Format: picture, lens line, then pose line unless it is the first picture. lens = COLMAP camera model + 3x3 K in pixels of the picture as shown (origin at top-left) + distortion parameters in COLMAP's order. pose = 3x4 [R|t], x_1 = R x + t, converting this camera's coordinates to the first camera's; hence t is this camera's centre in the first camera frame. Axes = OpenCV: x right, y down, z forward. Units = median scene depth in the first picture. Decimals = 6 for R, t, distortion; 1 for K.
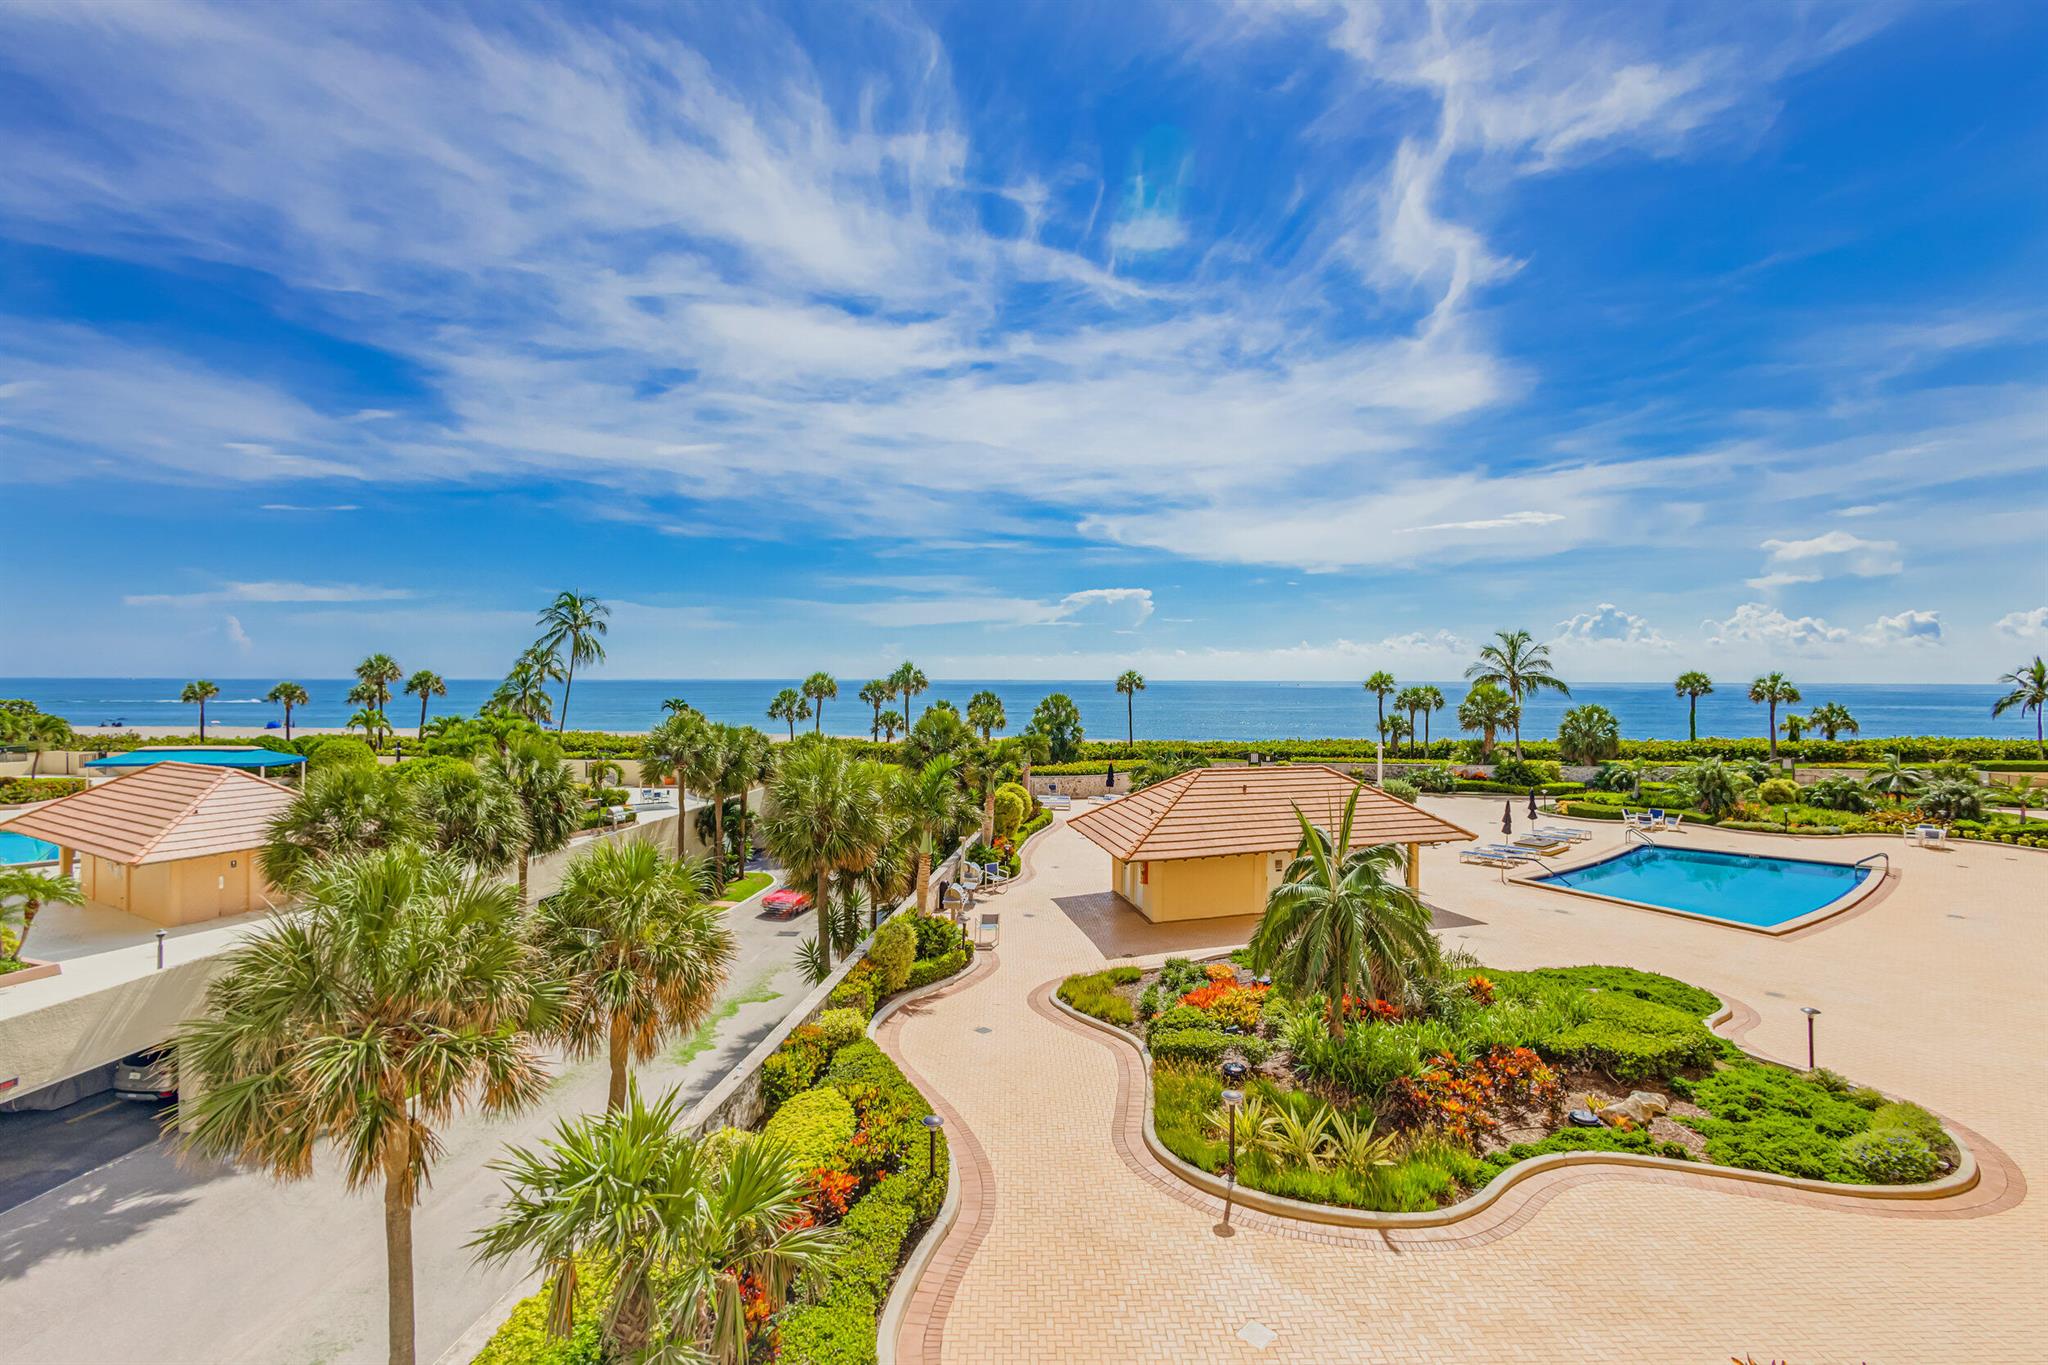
lens RADIAL K [[940.1, 0, 1024.0], [0, 940.1, 682.5], [0, 0, 1]] dist [0.008781, -0.000342]
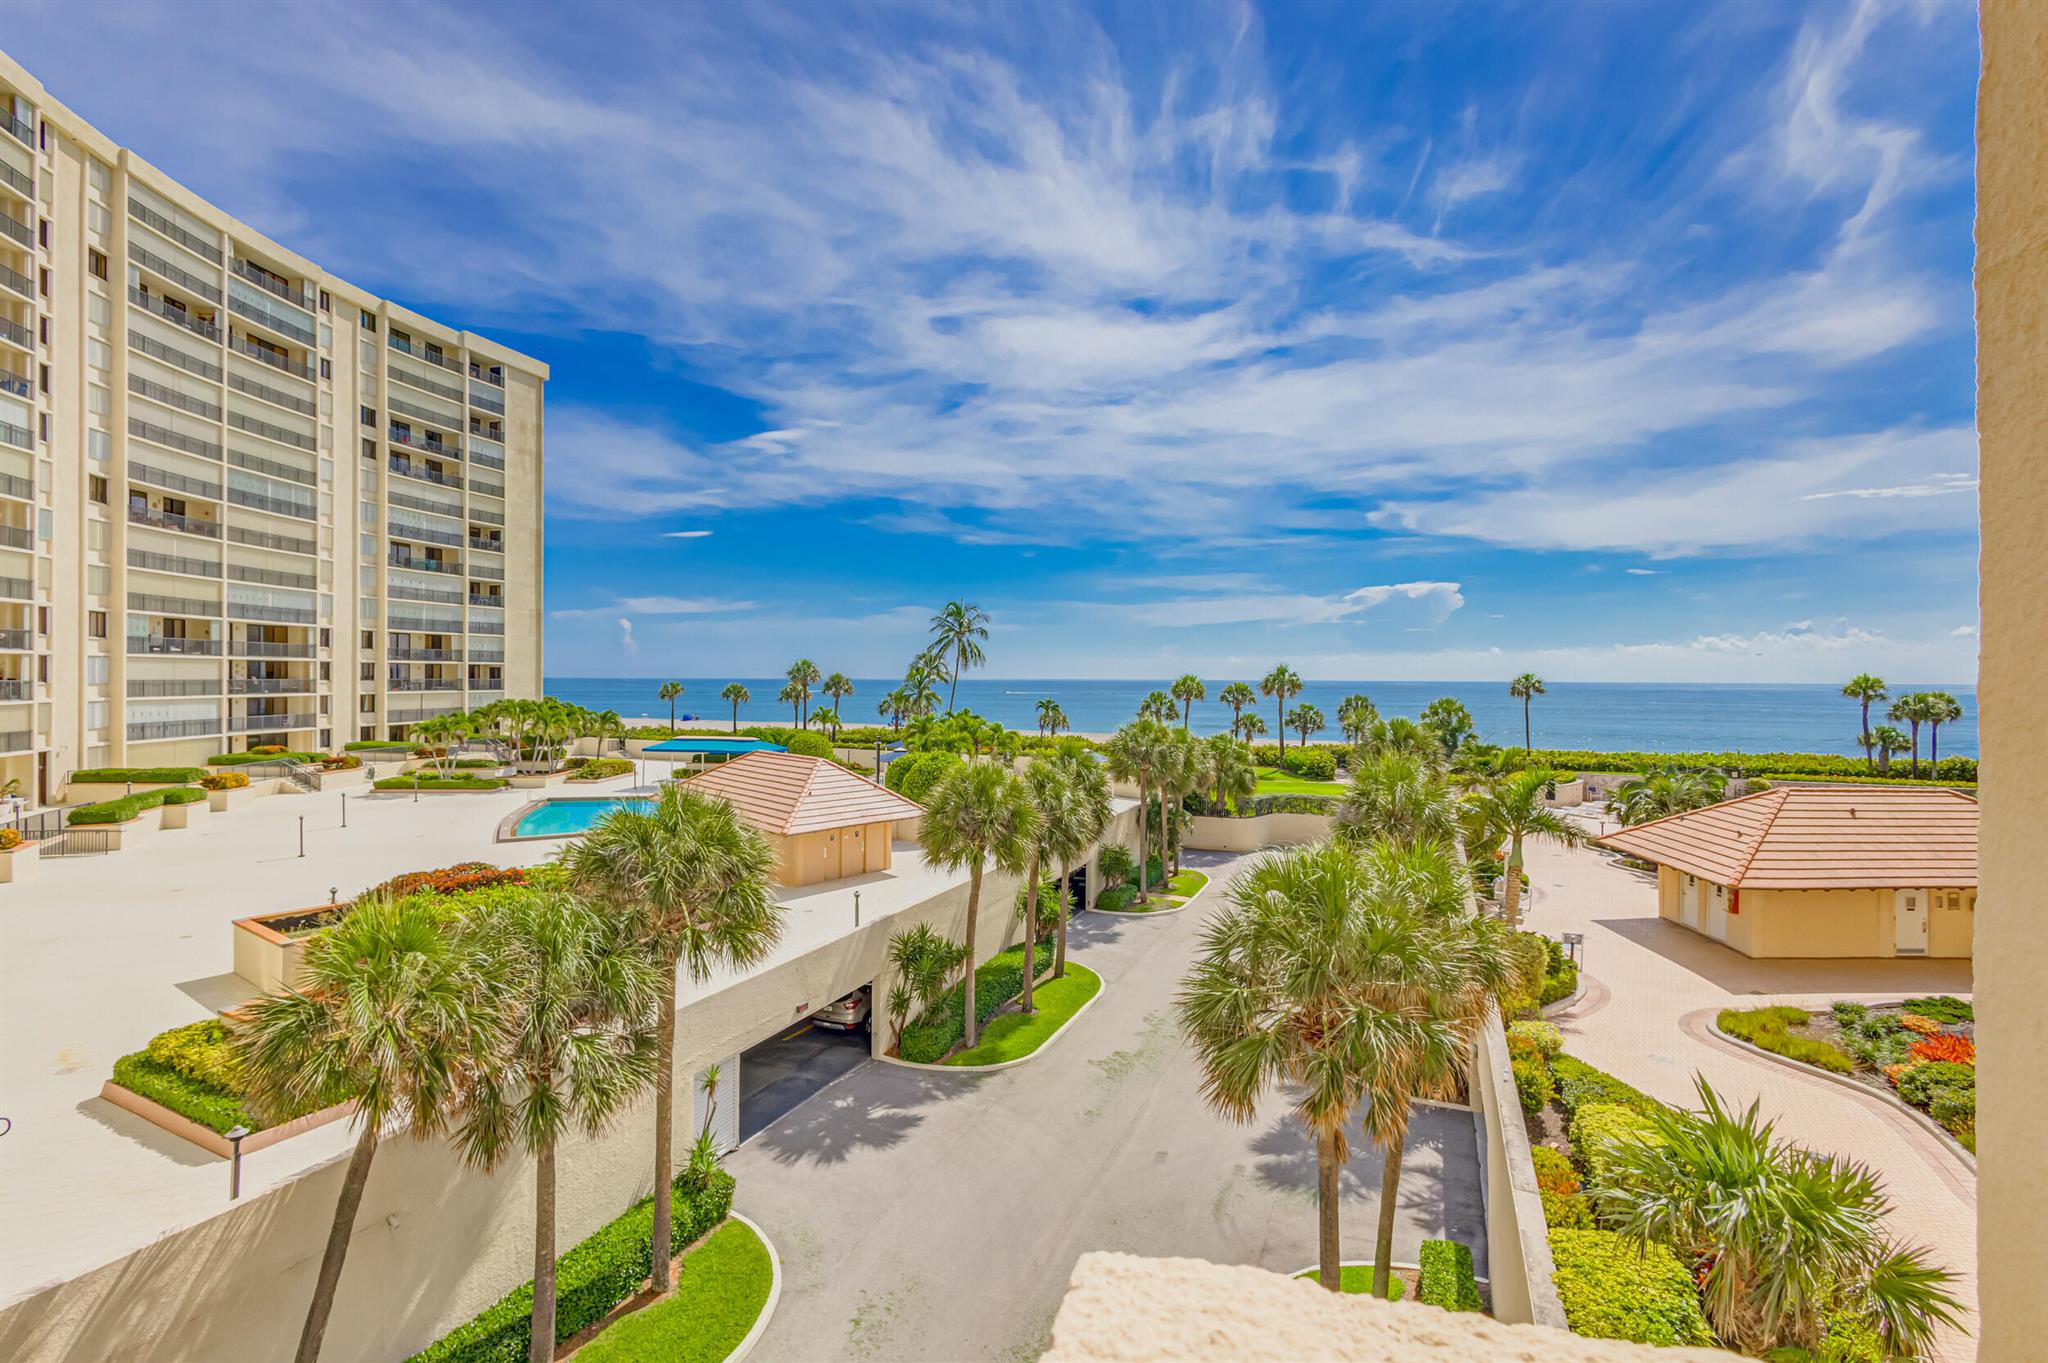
lens RADIAL K [[948.8, 0, 1024.0], [0, 948.8, 681.5], [0, 0, 1]] dist [0.013558, -0.000465]
pose [[0.957110, 0.002347, -0.289714, -0.121704], [-0.002778, 0.999996, -0.001077, -0.002711], [0.289710, 0.001835, 0.957113, -0.038328]]
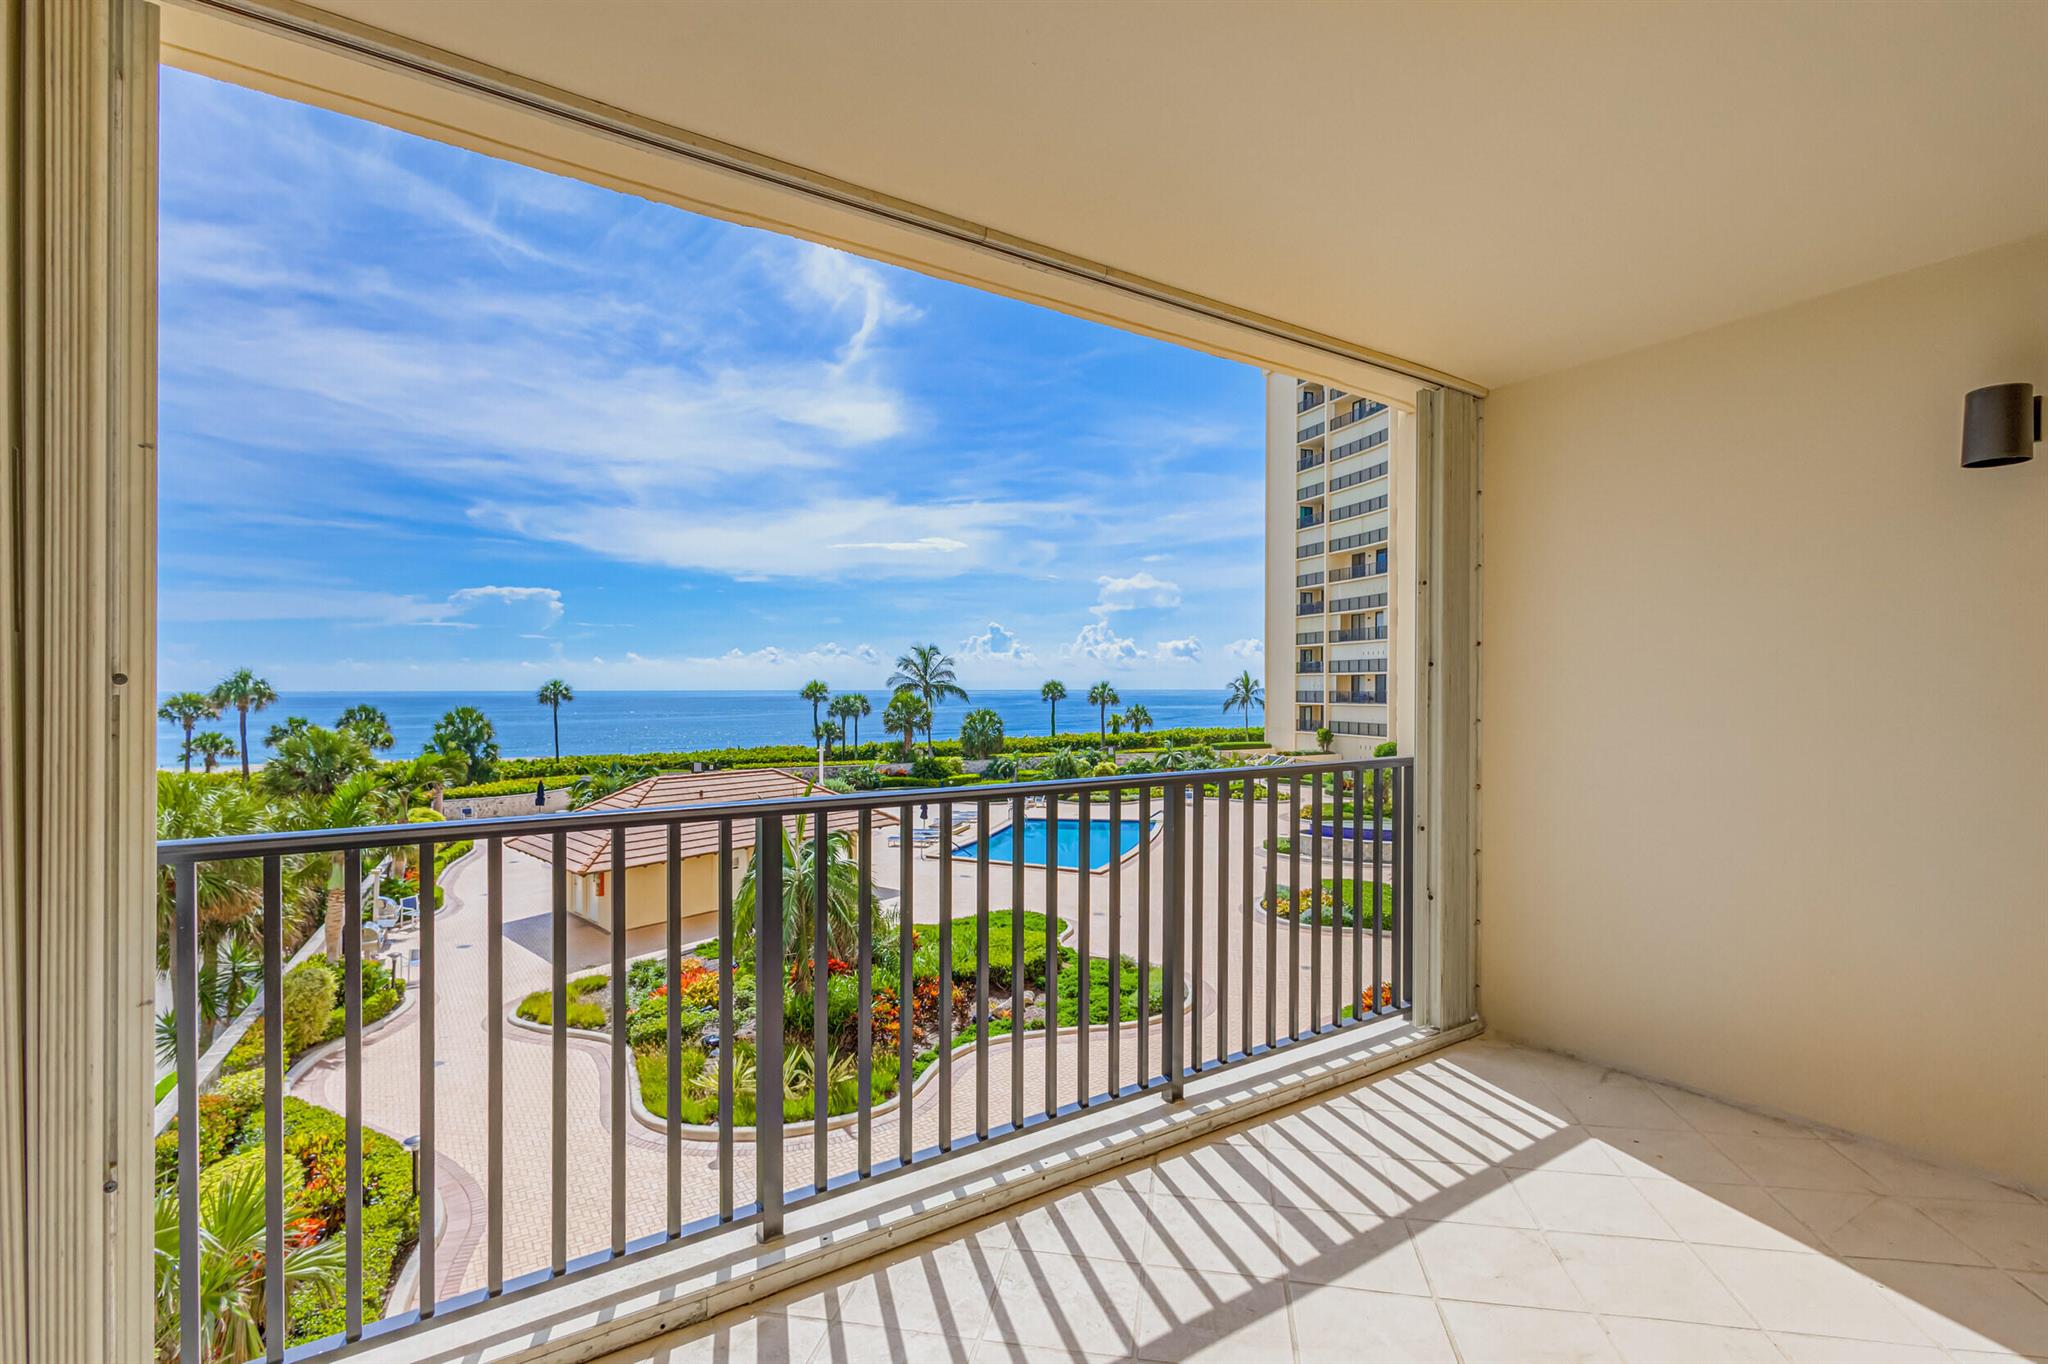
lens RADIAL K [[949.7, 0, 1019.7], [0, 949.7, 701.0], [0, 0, 1]] dist [0.011811, 0.000187]
pose [[0.836524, -0.012425, 0.547790, -0.024815], [0.007147, 0.999905, 0.011765, 0.000097], [-0.547884, -0.005926, 0.836533, -0.039785]]
